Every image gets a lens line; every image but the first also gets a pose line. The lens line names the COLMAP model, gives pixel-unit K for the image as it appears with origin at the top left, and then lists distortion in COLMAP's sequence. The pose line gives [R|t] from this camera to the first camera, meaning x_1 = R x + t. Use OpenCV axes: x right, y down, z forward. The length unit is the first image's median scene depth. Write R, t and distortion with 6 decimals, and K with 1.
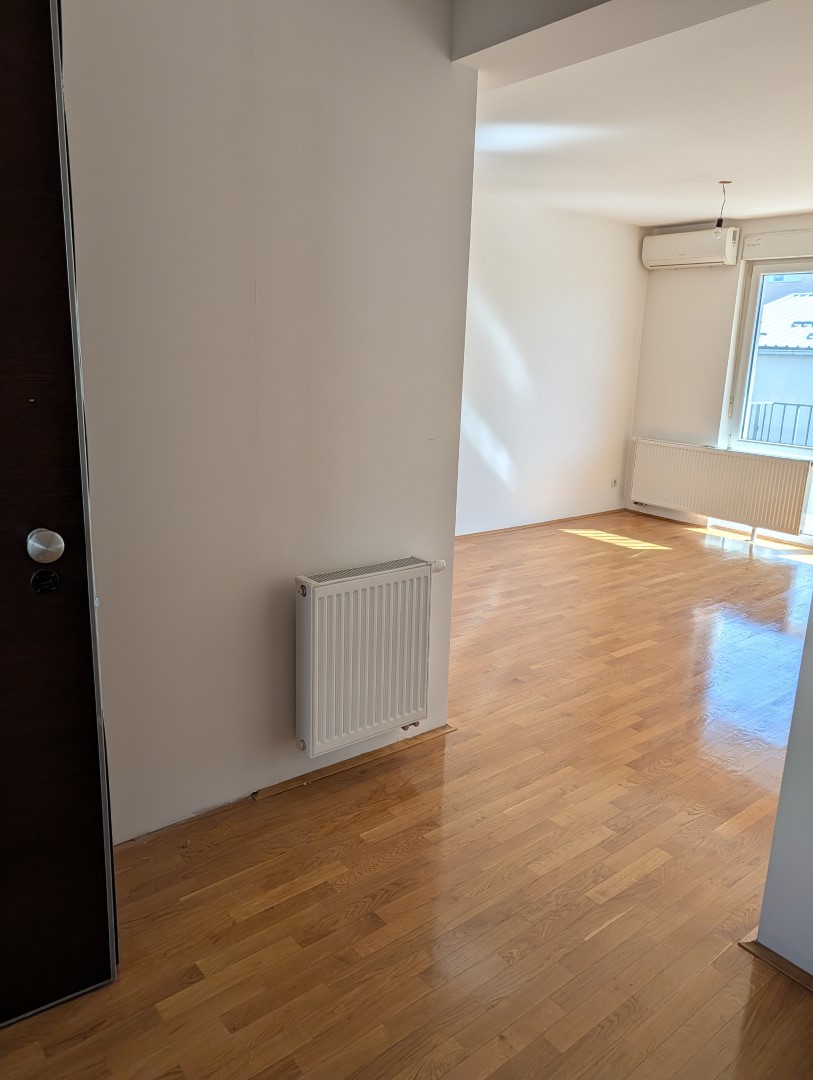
lens RADIAL K [[778.0, 0, 406.6], [0, 778.0, 534.7], [0, 0, 1]] dist [0.003788, 0.002613]
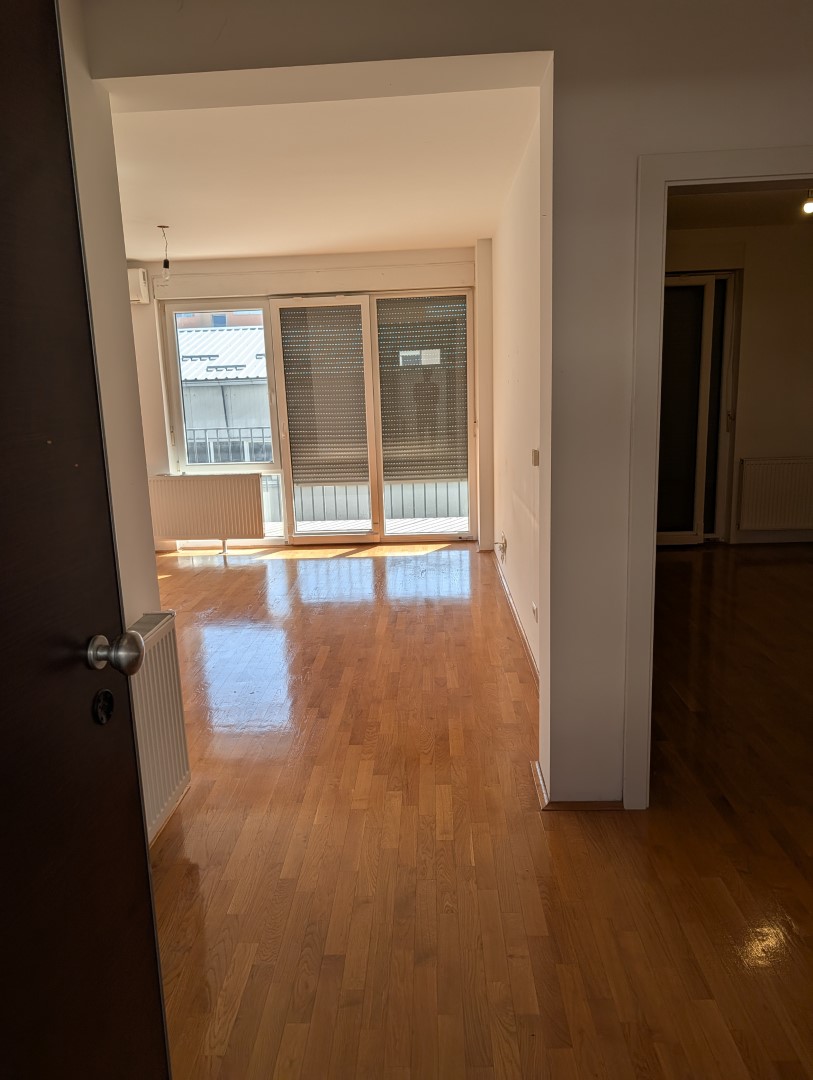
lens RADIAL K [[776.6, 0, 400.1], [0, 776.6, 544.1], [0, 0, 1]] dist [0.046181, -0.068396]
pose [[0.657164, -0.204976, 0.725341, -0.193869], [0.231204, 0.970741, 0.064852, -0.018093], [-0.717412, 0.125084, 0.685328, 0.066665]]
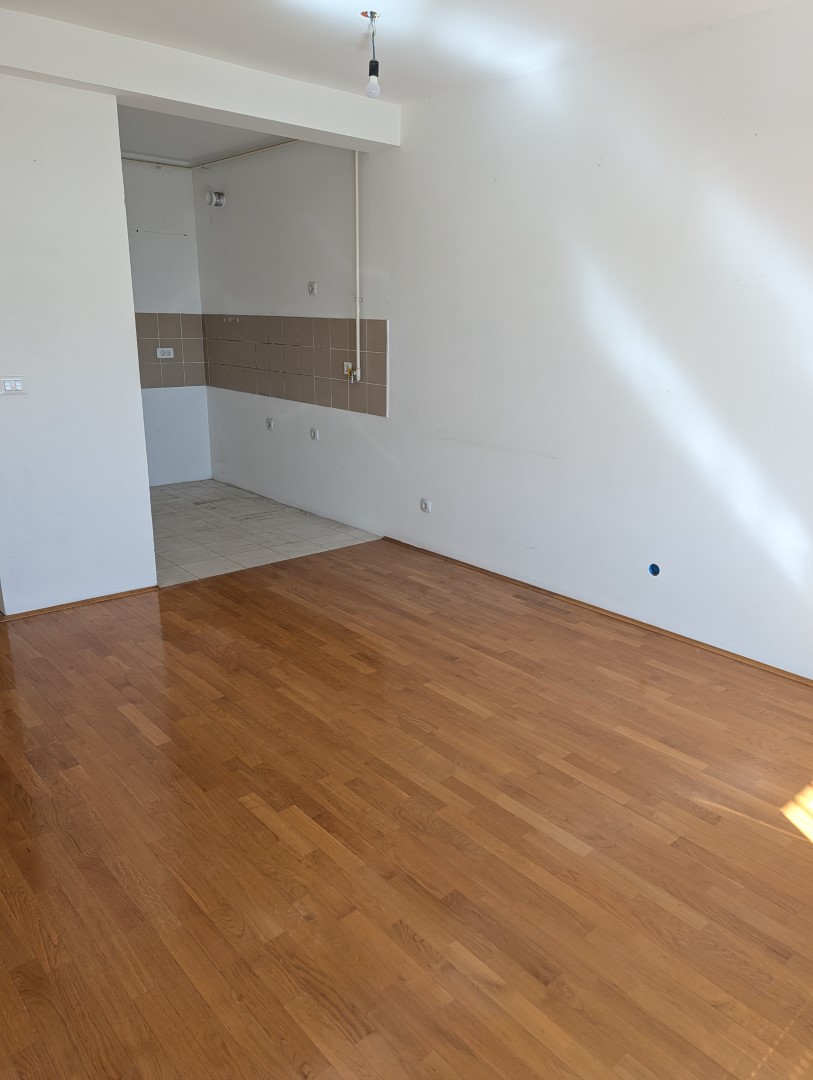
lens RADIAL K [[776.6, 0, 400.1], [0, 776.6, 544.1], [0, 0, 1]] dist [0.046181, -0.068396]
pose [[0.035560, 0.249990, -0.967595, 0.597593], [-0.250127, 0.939618, 0.233570, -0.142831], [0.967560, 0.233715, 0.095942, 0.713454]]
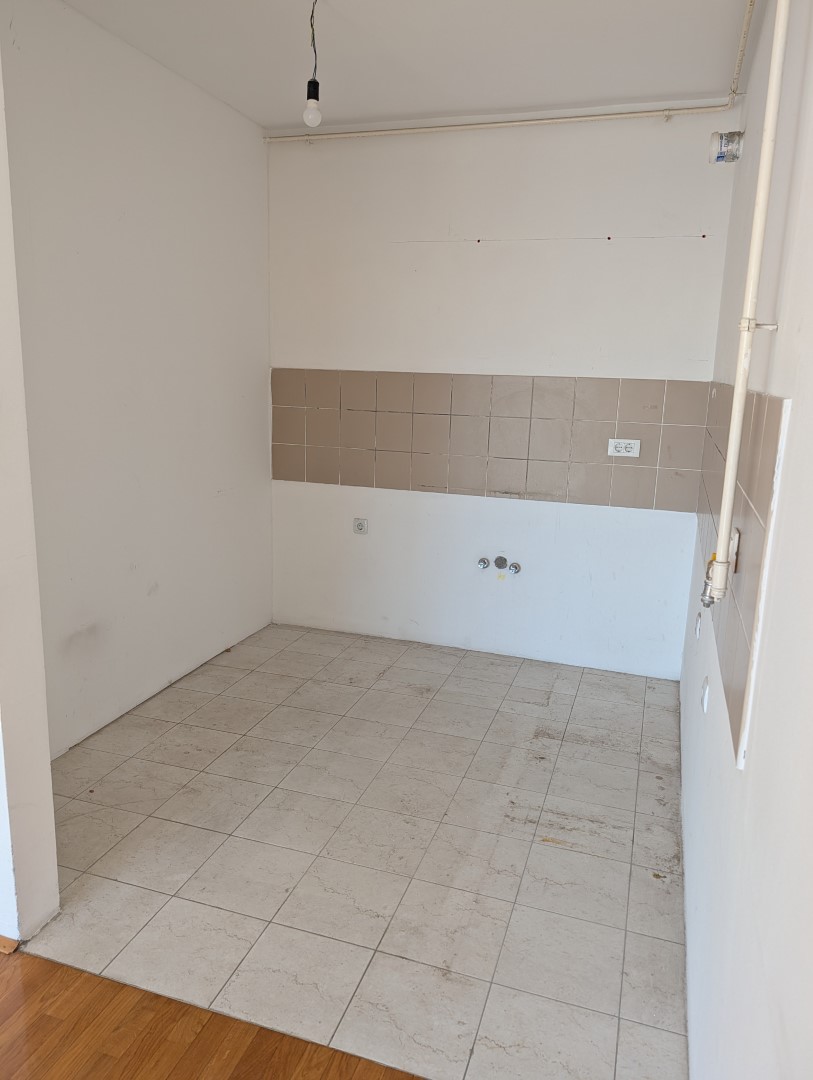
lens RADIAL K [[769.1, 0, 406.5], [0, 769.1, 540.0], [0, 0, 1]] dist [-0.000706, 0.000238]
pose [[-0.834497, 0.066129, -0.547030, -0.018130], [-0.181454, 0.904416, 0.386142, -0.191062], [0.520278, 0.421496, -0.742733, 0.823142]]
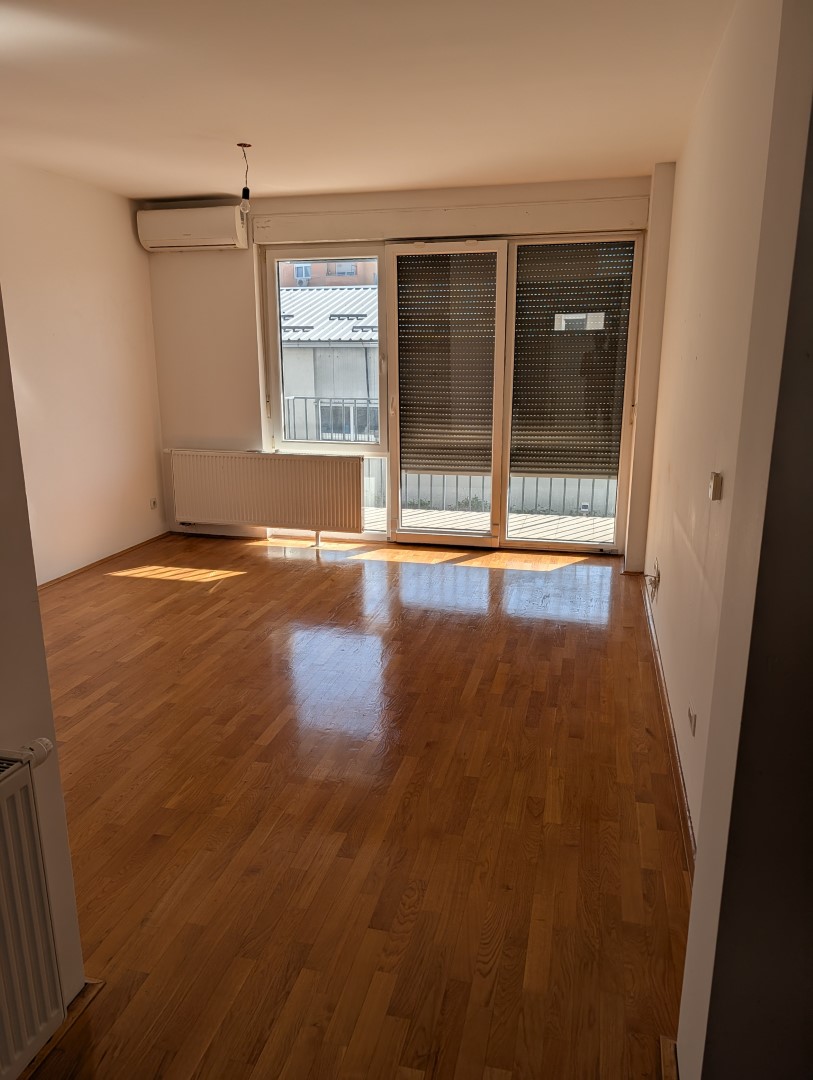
lens RADIAL K [[776.6, 0, 400.1], [0, 776.6, 544.1], [0, 0, 1]] dist [0.046181, -0.068396]
pose [[0.796810, -0.180162, 0.576746, -0.021041], [0.171576, 0.982686, 0.069926, -0.043468], [-0.579358, 0.043239, 0.813925, 0.176389]]
